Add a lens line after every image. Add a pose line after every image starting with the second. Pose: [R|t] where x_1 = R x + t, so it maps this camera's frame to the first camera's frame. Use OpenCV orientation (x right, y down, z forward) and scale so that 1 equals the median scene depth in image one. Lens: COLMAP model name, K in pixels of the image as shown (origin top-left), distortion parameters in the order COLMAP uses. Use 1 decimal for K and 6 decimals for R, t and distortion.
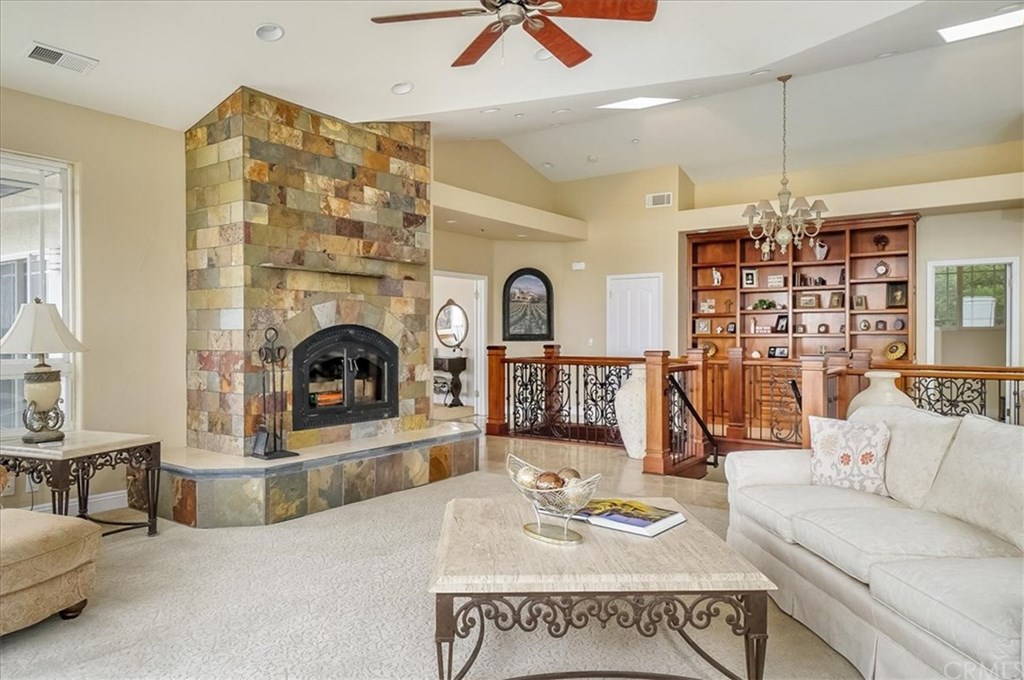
lens RADIAL K [[672.0, 0, 511.4], [0, 672.0, 345.1], [0, 0, 1]] dist [0.008266, 0.000693]
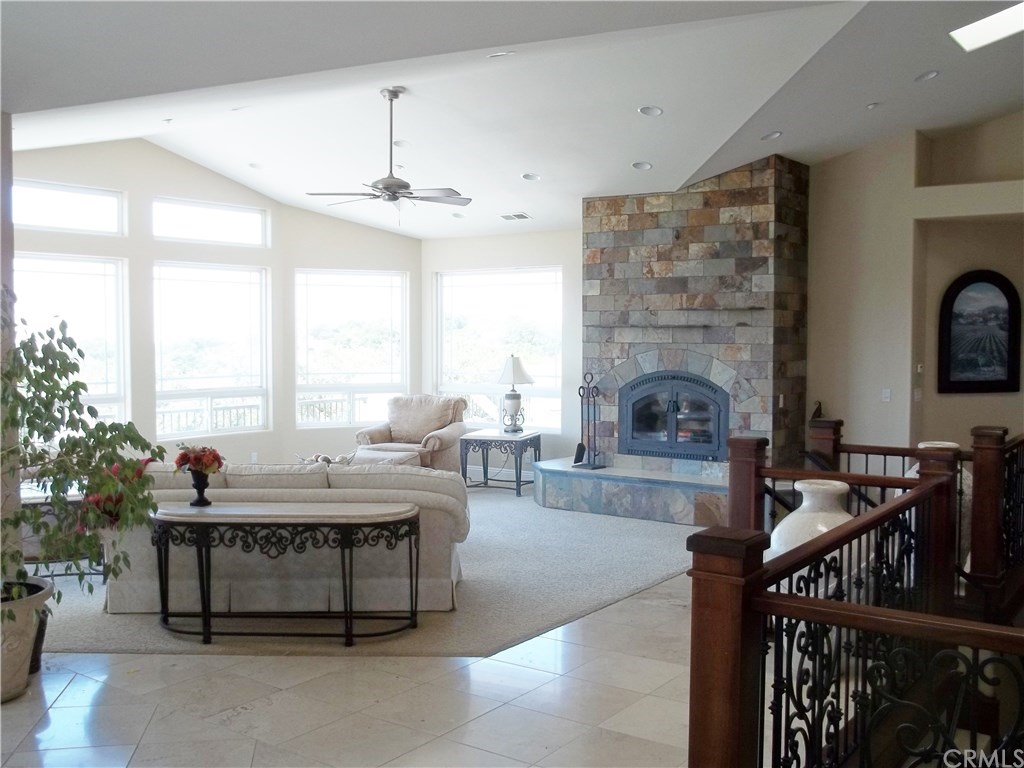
lens RADIAL K [[999.4, 0, 512.6], [0, 999.4, 381.6], [0, 0, 1]] dist [-0.008523, 0.000000]
pose [[0.026658, 0.047229, -0.998528, 1.454737], [-0.019573, 0.998716, 0.046715, -0.087027], [0.999453, 0.018299, 0.027549, 0.699718]]
